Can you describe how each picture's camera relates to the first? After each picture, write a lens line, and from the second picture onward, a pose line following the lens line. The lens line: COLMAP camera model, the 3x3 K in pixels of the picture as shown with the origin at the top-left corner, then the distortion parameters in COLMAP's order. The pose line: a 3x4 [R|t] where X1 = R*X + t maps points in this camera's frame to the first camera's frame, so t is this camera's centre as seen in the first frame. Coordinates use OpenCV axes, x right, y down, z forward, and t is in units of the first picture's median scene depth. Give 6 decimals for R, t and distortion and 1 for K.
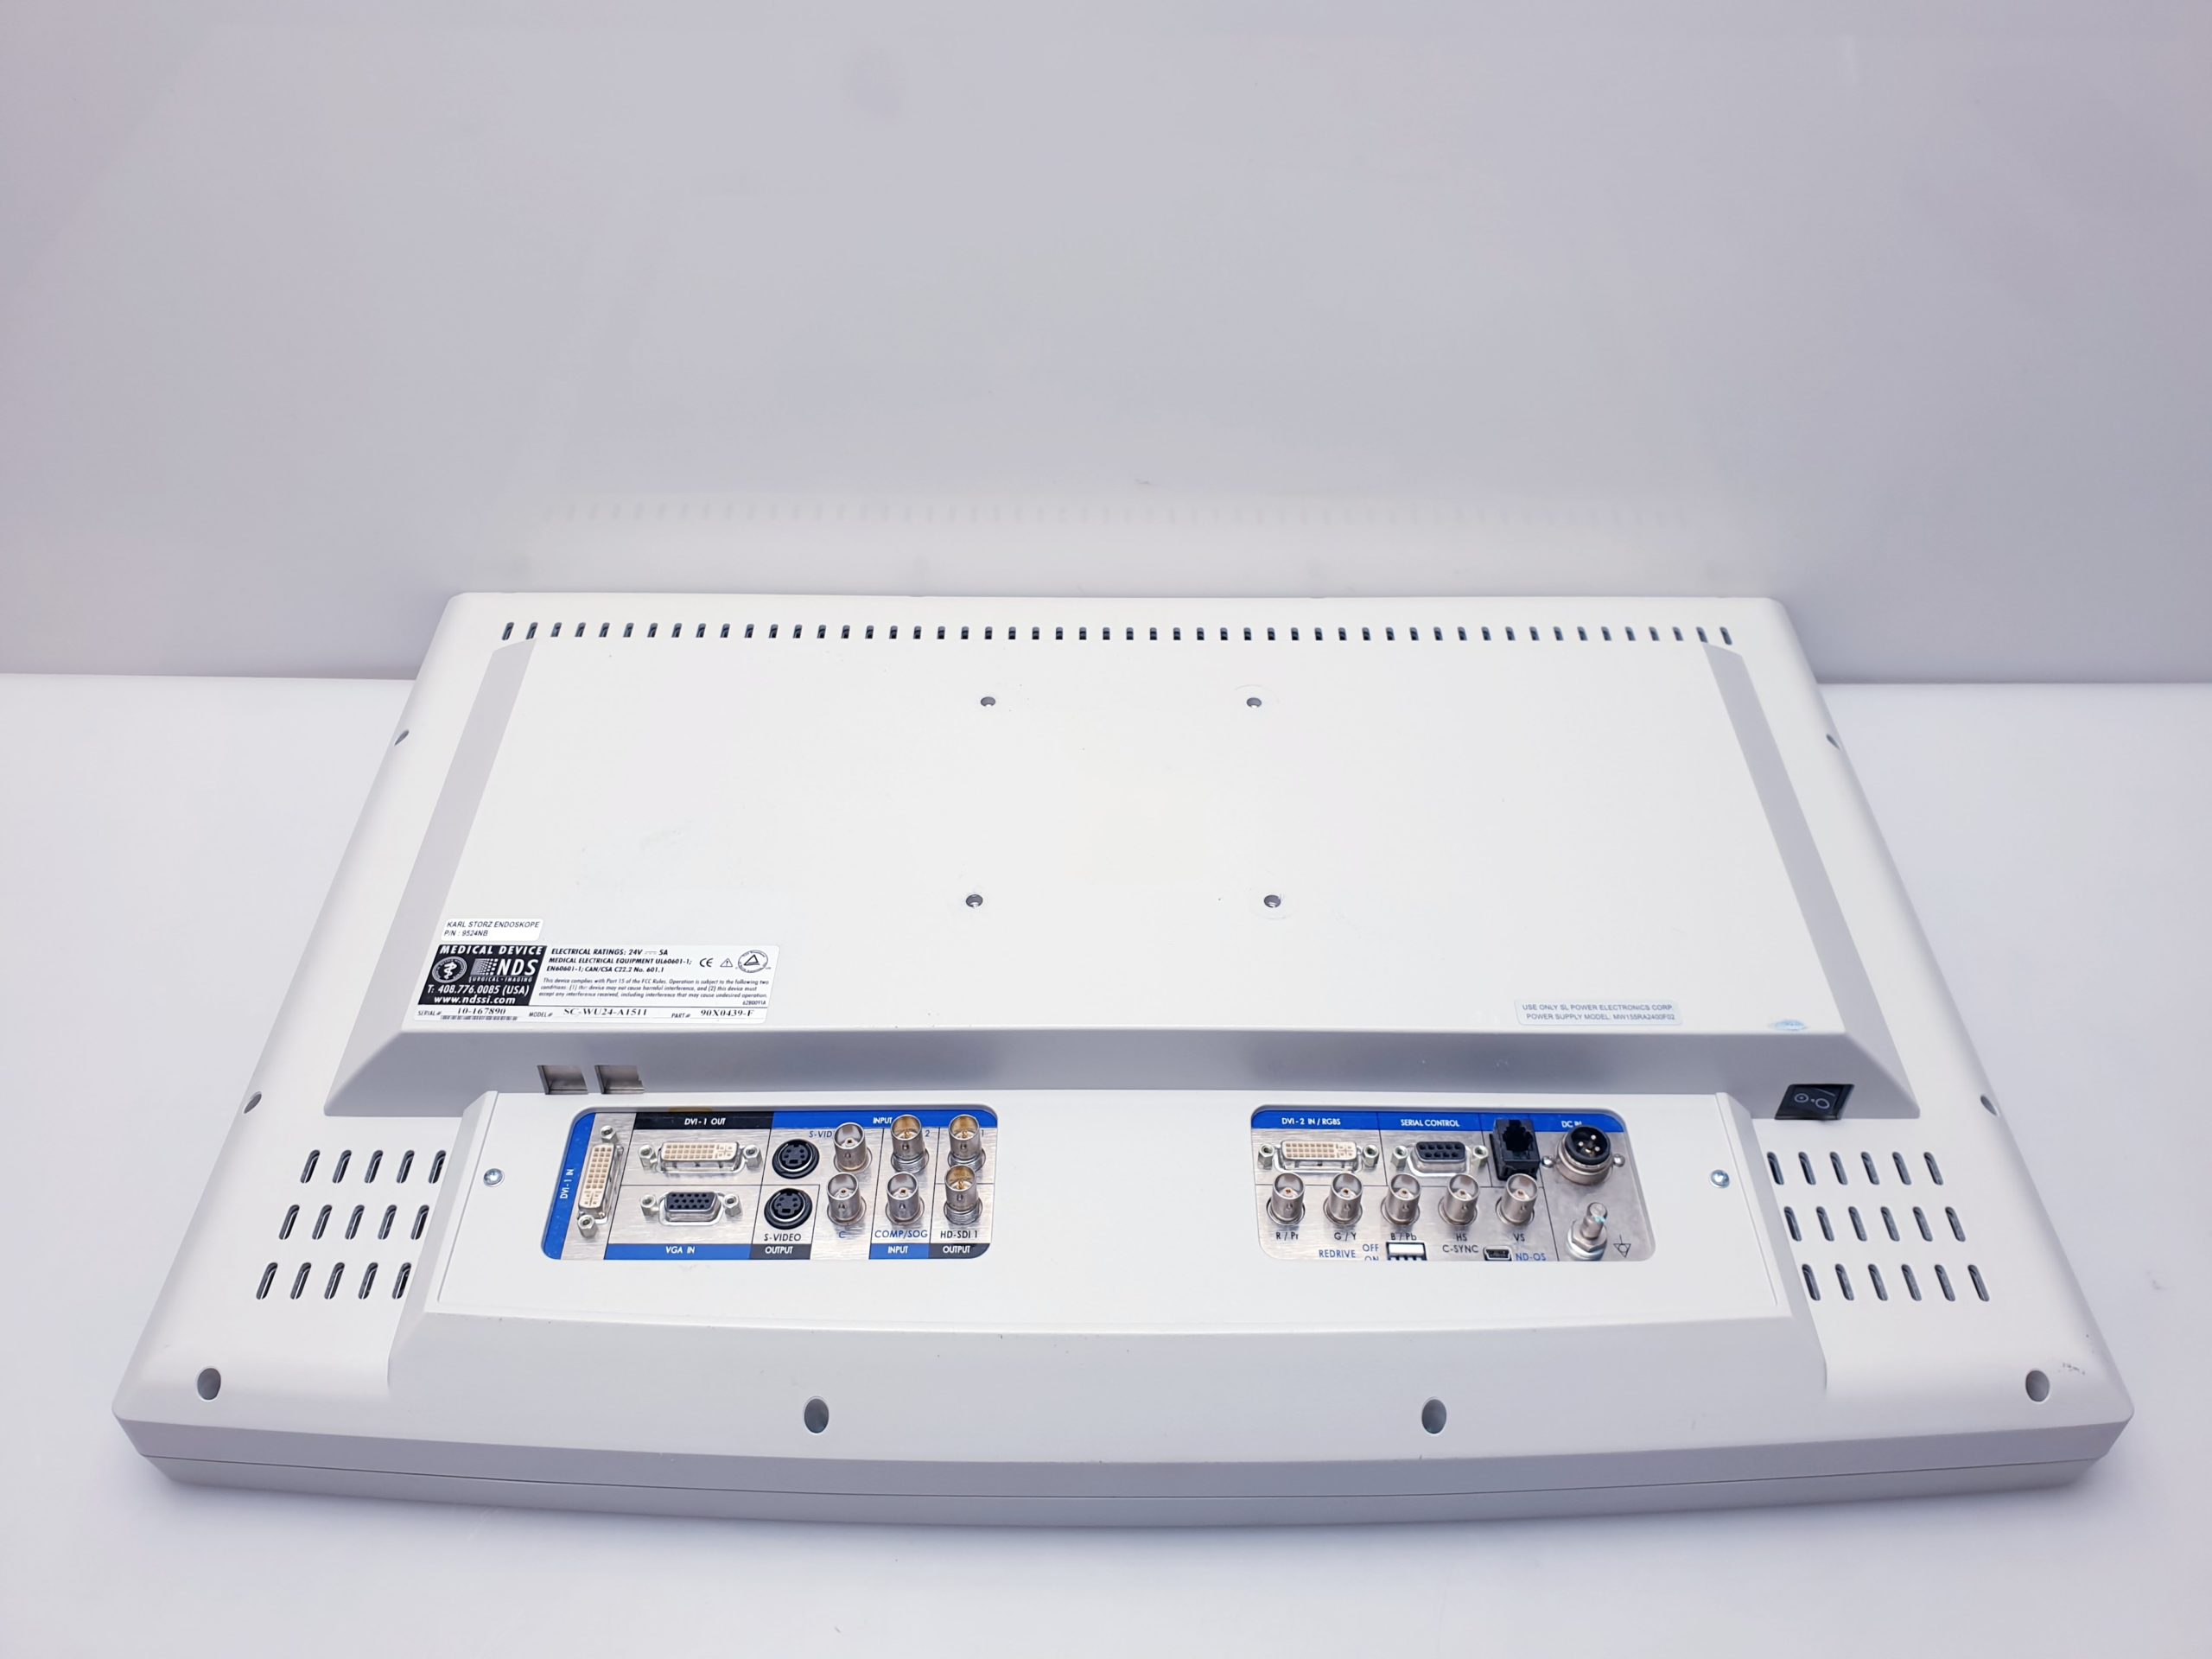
lens RADIAL K [[1667.6, 0, 1103.1], [0, 1667.6, 822.5], [0, 0, 1]] dist [-0.051868, 0.033356]
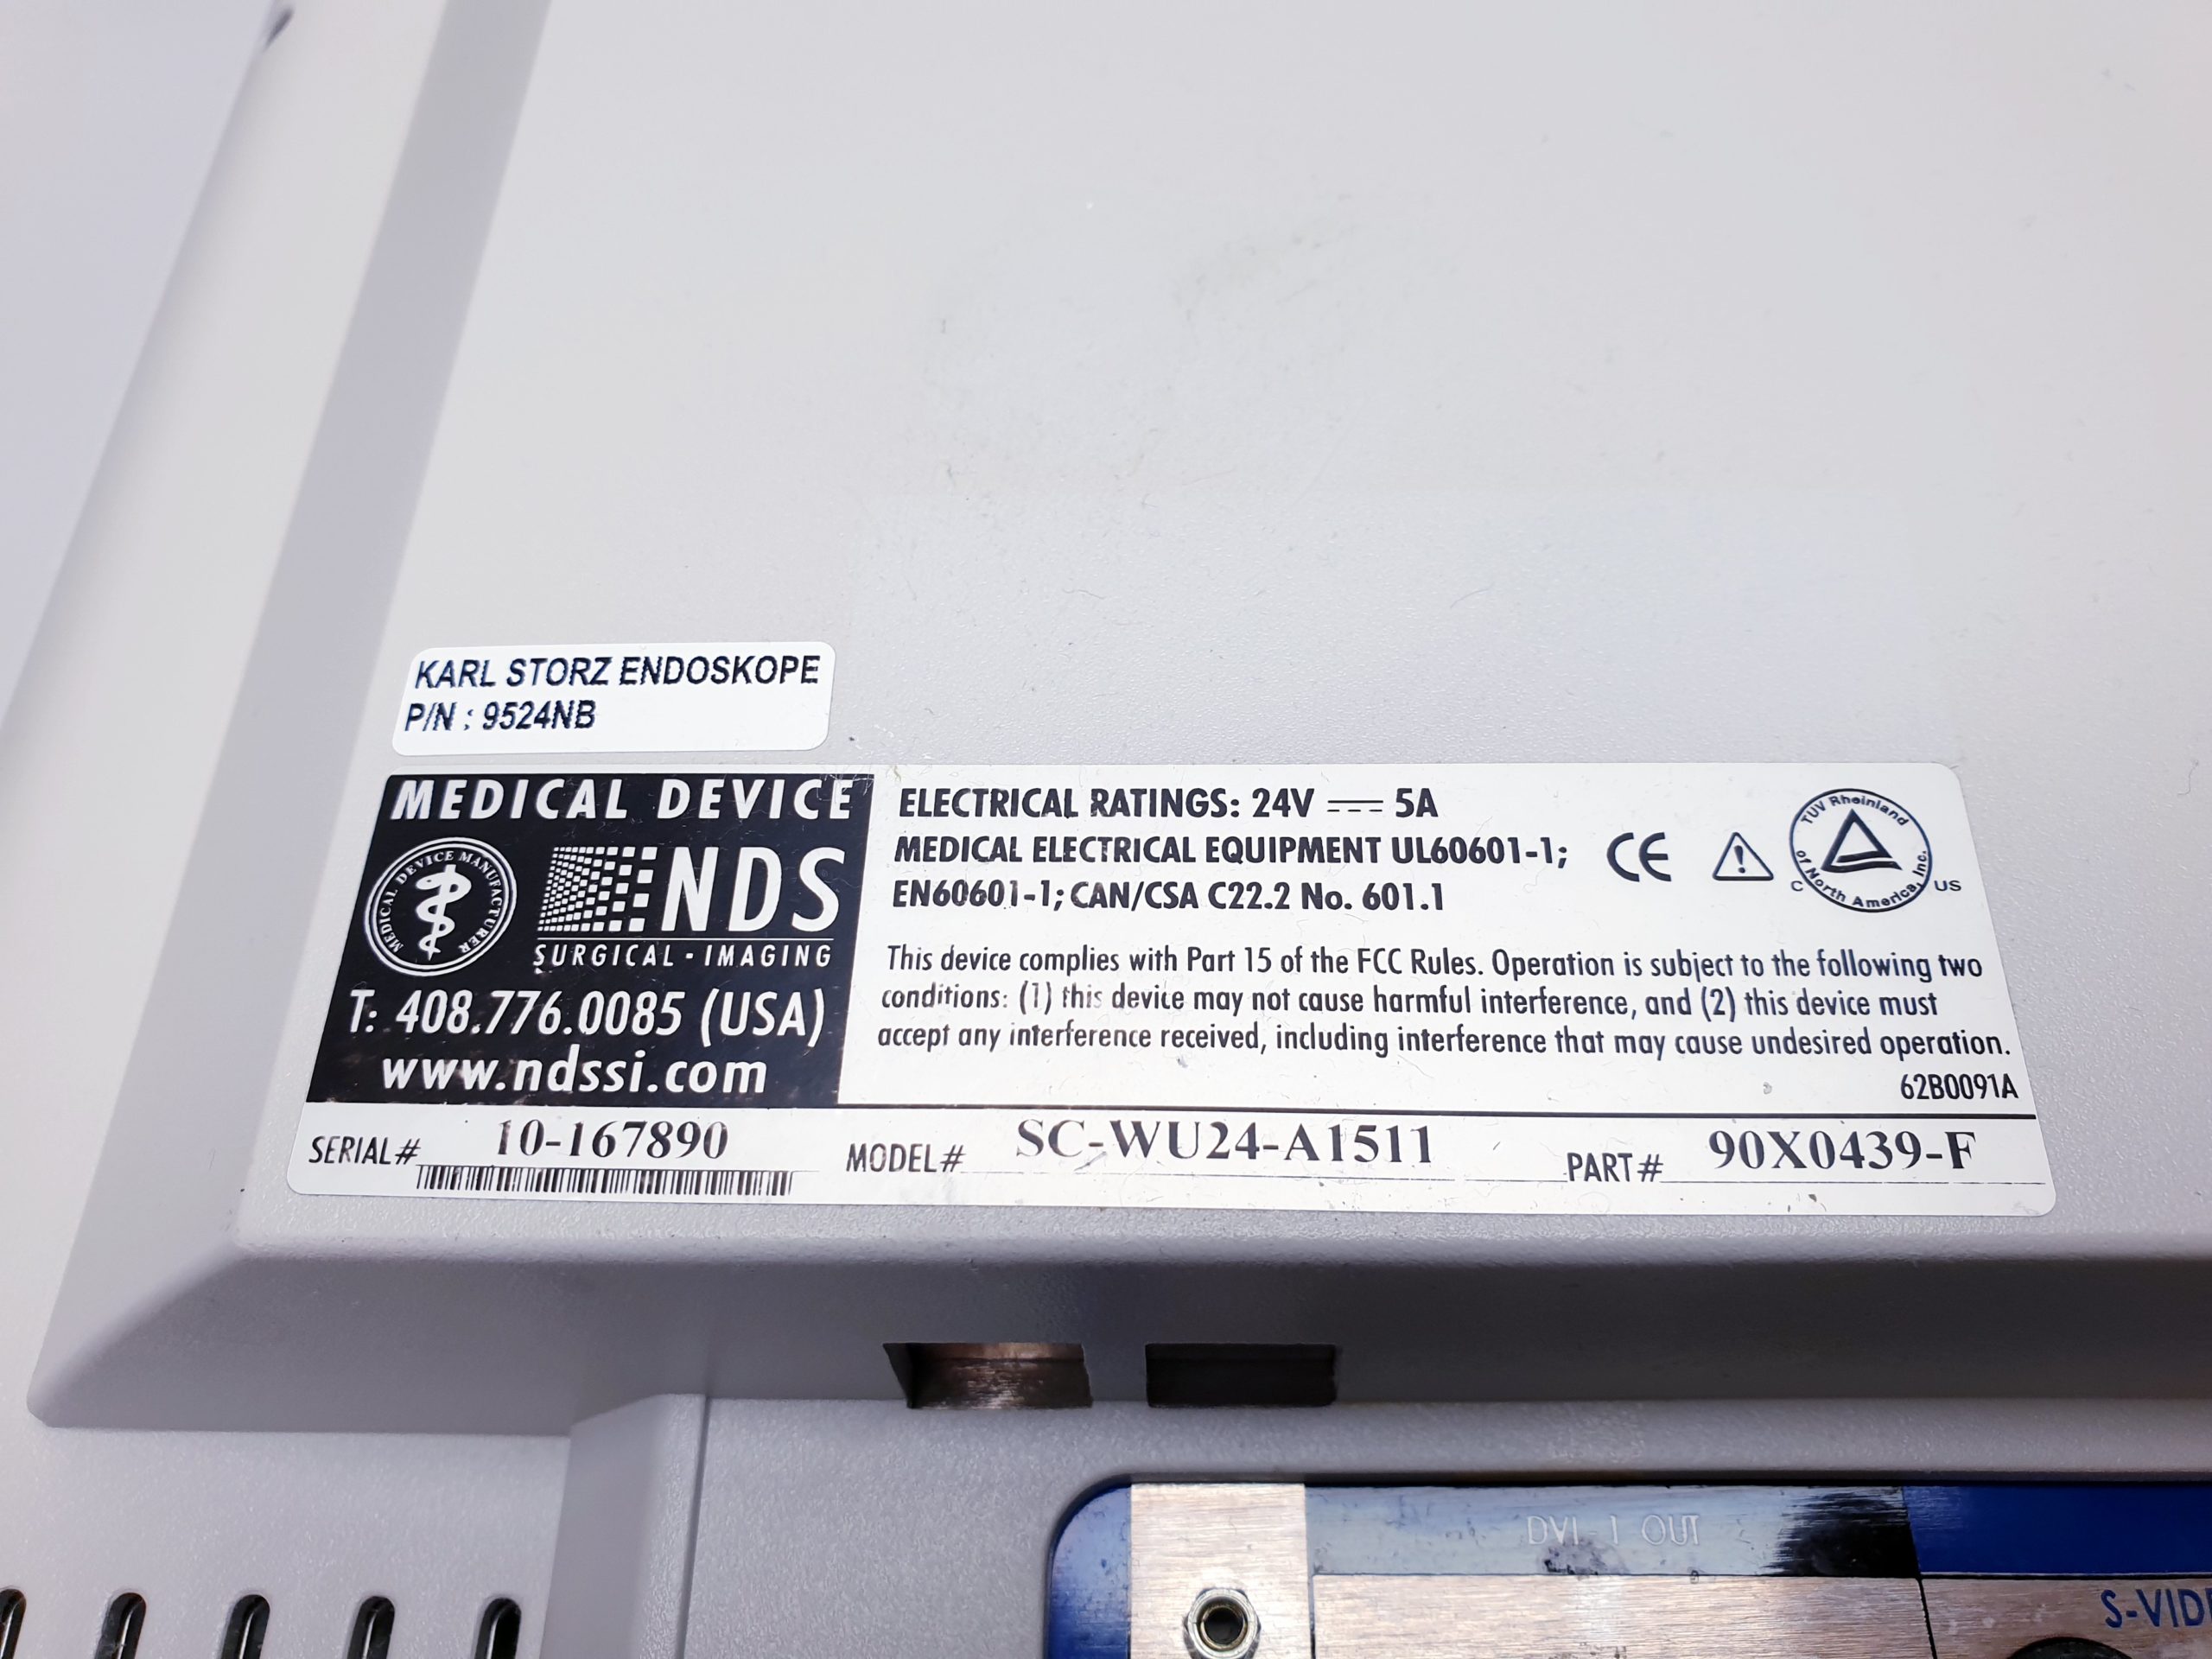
lens RADIAL K [[1667.6, 0, 1096.6], [0, 1667.6, 834.9], [0, 0, 1]] dist [-0.051868, 0.033356]
pose [[0.998859, -0.001670, -0.047735, -0.297097], [0.014929, 0.960234, 0.278795, 0.021480], [0.045371, -0.279190, 0.959163, 0.793407]]
